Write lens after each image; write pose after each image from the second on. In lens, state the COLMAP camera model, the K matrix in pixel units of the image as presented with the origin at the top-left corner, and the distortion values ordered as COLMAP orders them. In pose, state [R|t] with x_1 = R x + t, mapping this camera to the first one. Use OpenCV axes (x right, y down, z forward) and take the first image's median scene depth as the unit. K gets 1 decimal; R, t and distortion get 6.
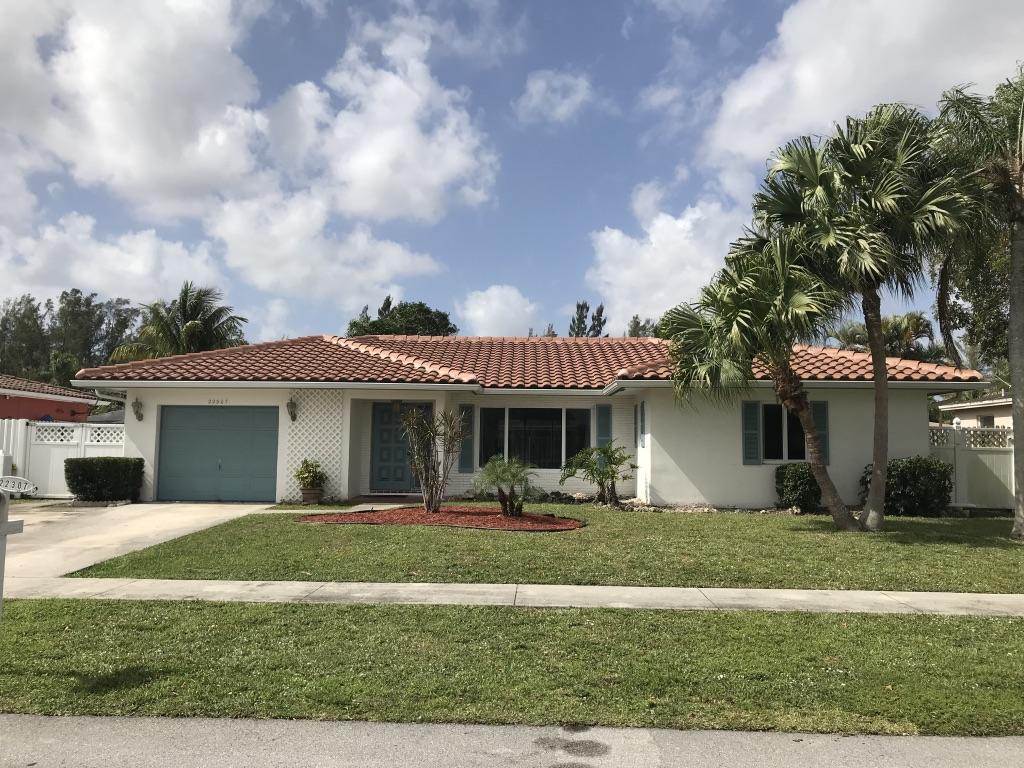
lens RADIAL K [[859.1, 0, 512.0], [0, 859.1, 387.1], [0, 0, 1]] dist [0.034295, -0.036248]
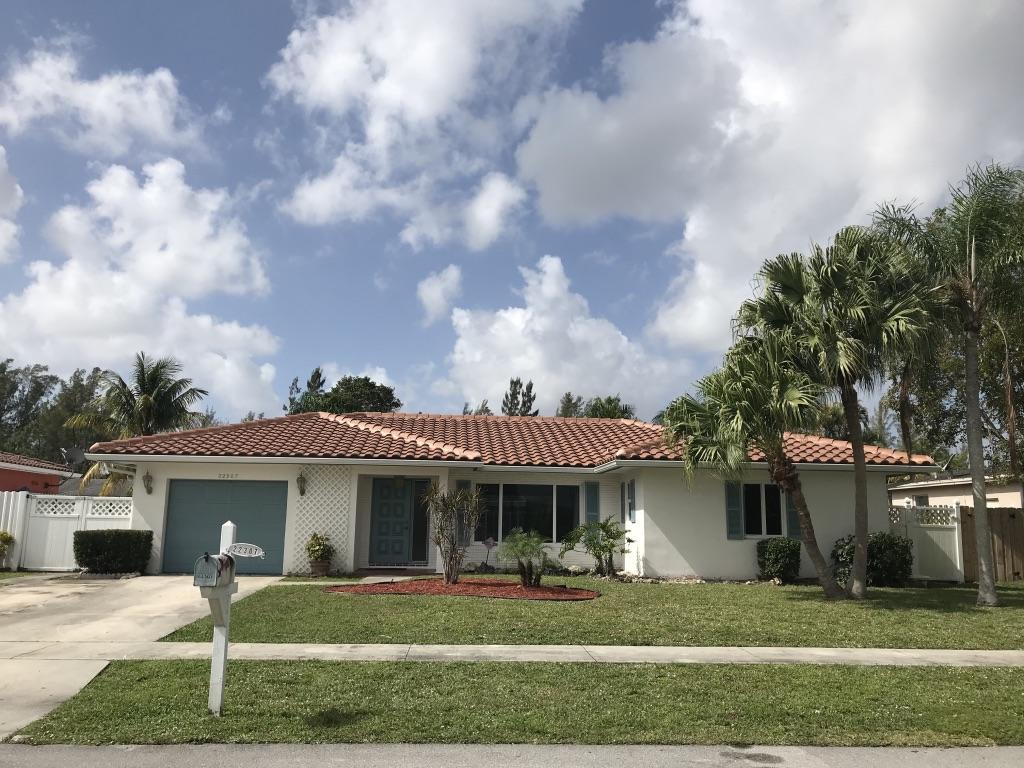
lens RADIAL K [[859.1, 0, 512.7], [0, 859.1, 379.0], [0, 0, 1]] dist [0.034295, -0.036248]
pose [[0.995391, 0.021173, 0.093532, -0.104685], [-0.012175, 0.995331, -0.095750, -0.004013], [-0.095123, 0.094170, 0.991001, -0.073541]]
